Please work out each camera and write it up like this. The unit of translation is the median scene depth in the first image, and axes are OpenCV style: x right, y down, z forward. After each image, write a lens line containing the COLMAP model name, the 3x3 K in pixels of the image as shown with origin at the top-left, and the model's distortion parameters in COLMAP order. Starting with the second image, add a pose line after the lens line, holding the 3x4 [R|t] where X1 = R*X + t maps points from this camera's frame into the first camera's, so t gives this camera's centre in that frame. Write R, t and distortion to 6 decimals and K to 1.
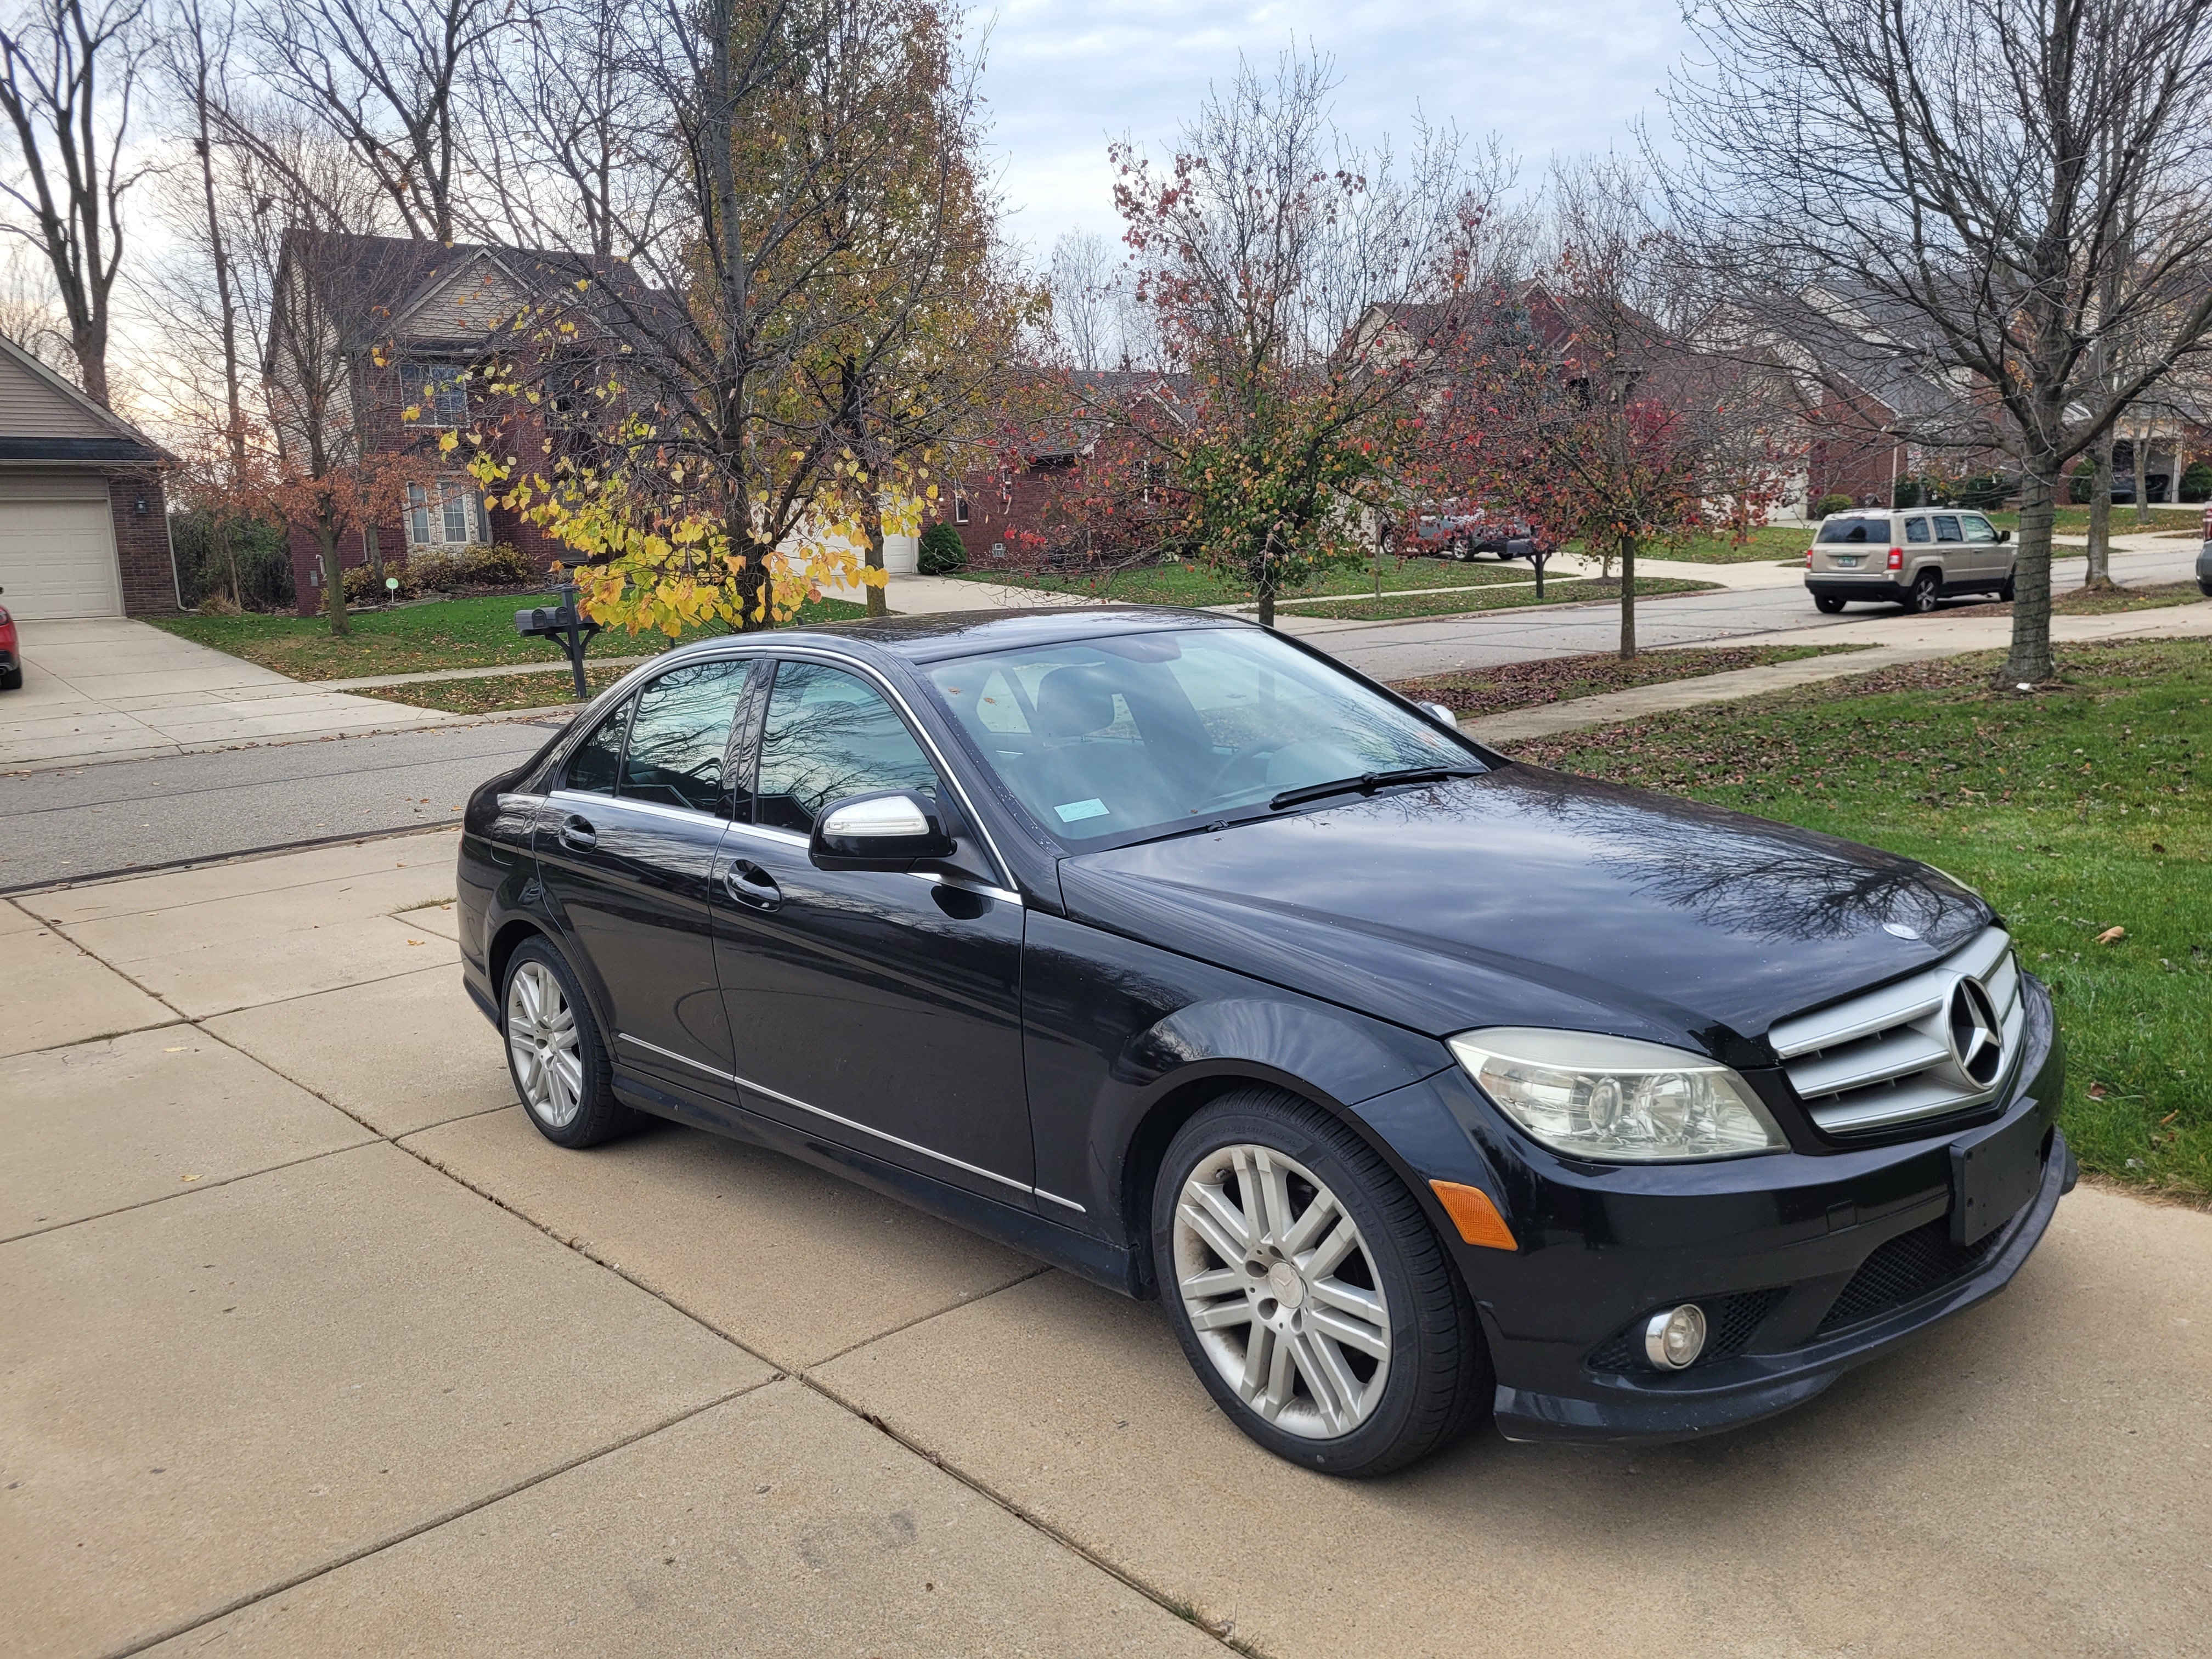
lens RADIAL K [[1676.2, 0, 1117.5], [0, 1676.2, 831.2], [0, 0, 1]] dist [0.074845, -0.053459]
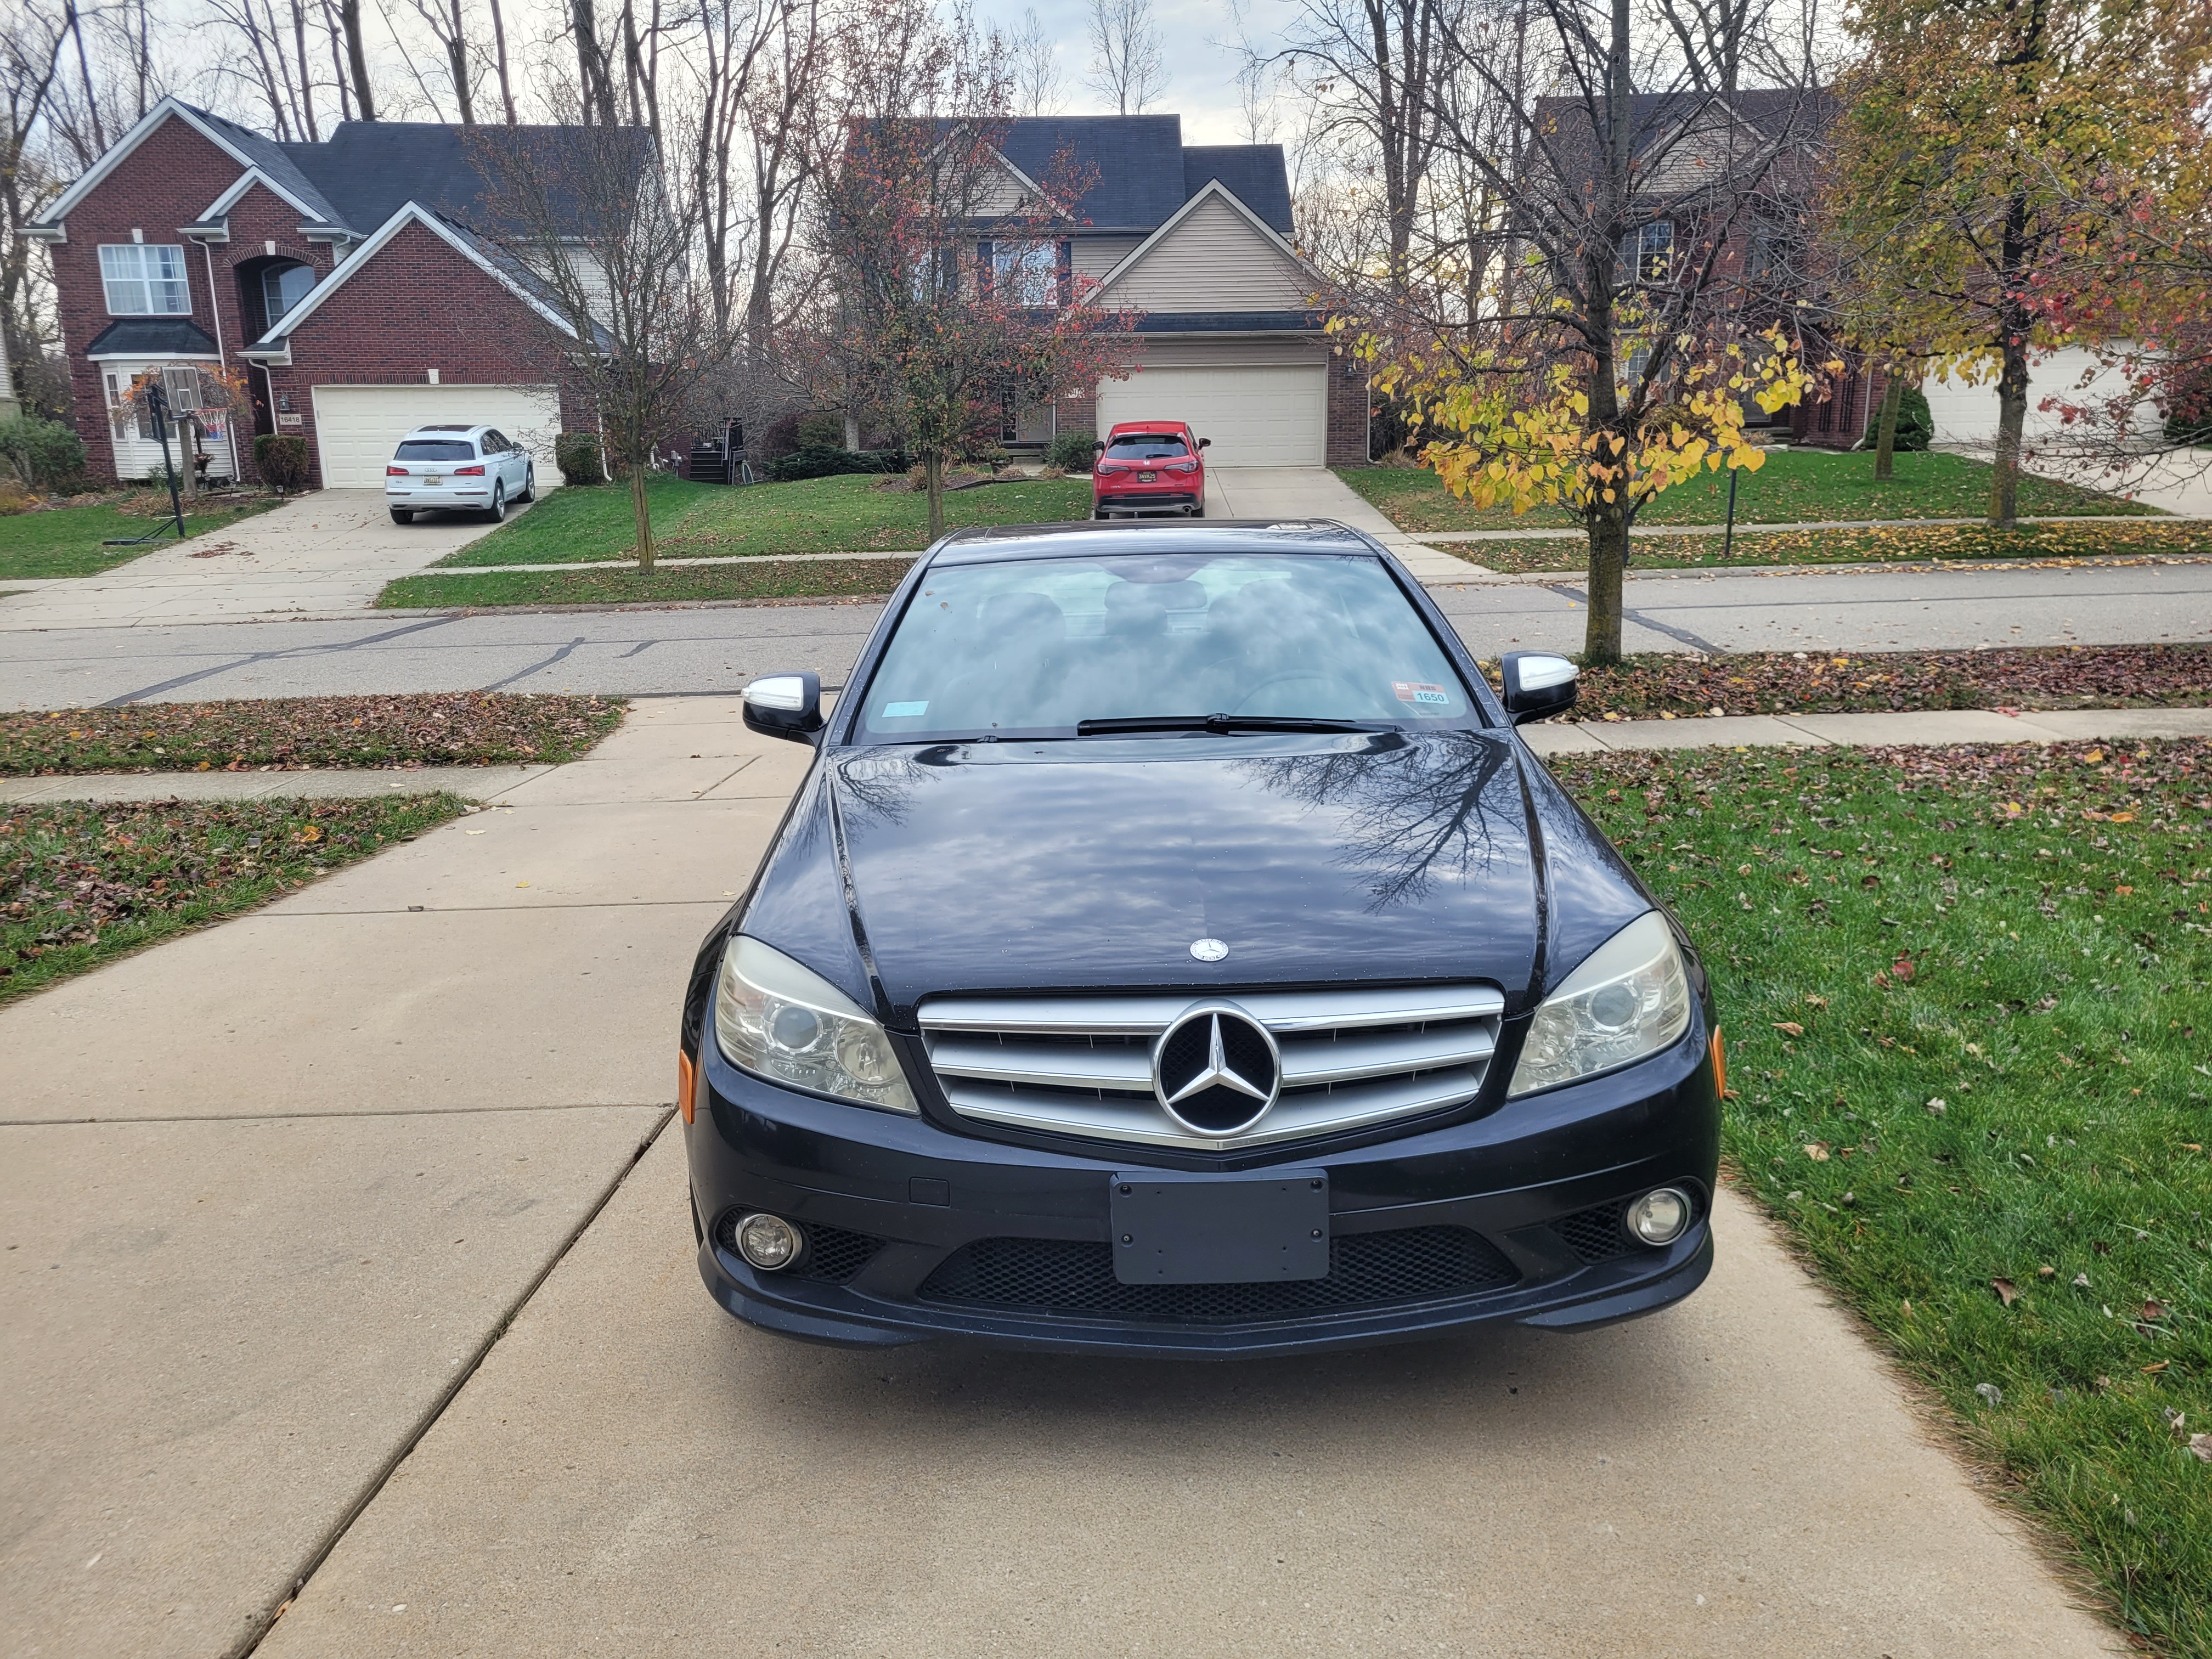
lens RADIAL K [[1676.2, 0, 1117.5], [0, 1676.2, 831.2], [0, 0, 1]] dist [0.074845, -0.053459]
pose [[0.742318, 0.183109, -0.644542, 0.651674], [-0.128662, 0.982988, 0.131078, -0.076879], [0.657579, -0.014374, 0.753249, 0.188312]]
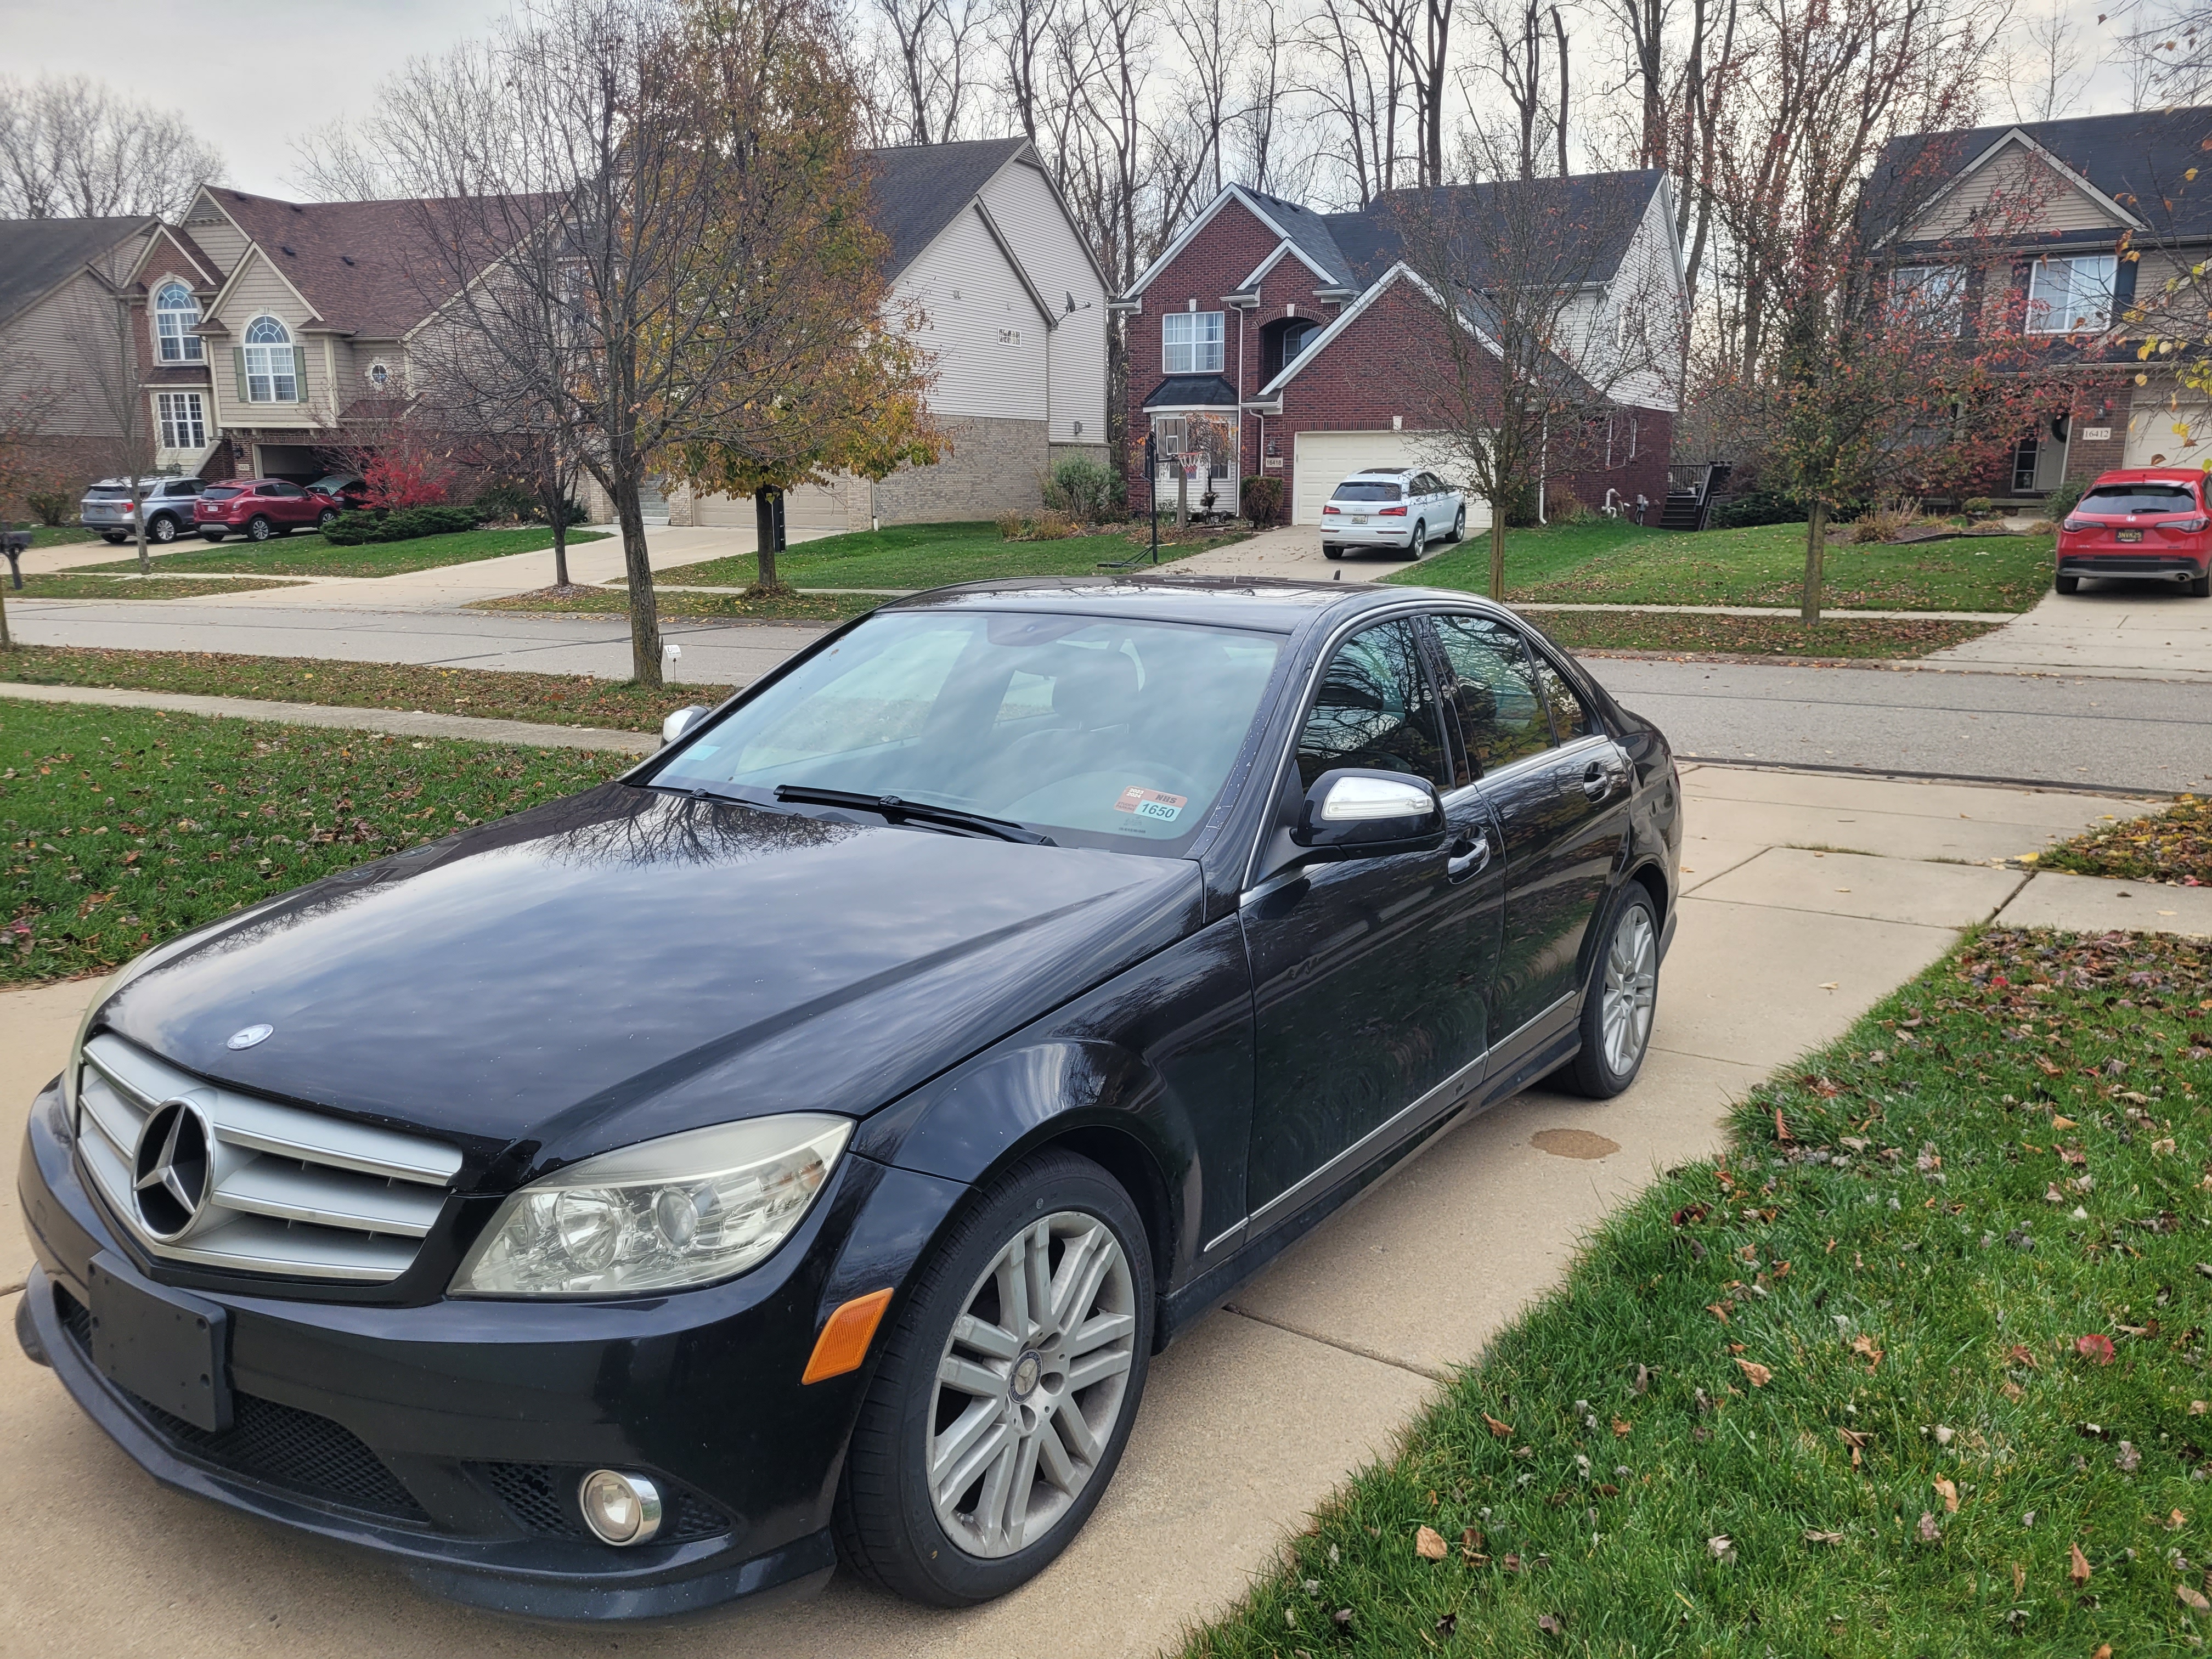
lens RADIAL K [[1676.2, 0, 1117.5], [0, 1676.2, 831.2], [0, 0, 1]] dist [0.074845, -0.053459]
pose [[0.232839, 0.240169, -0.942393, 0.858314], [-0.182137, 0.962649, 0.200331, -0.182485], [0.955307, 0.125000, 0.267886, 0.765436]]
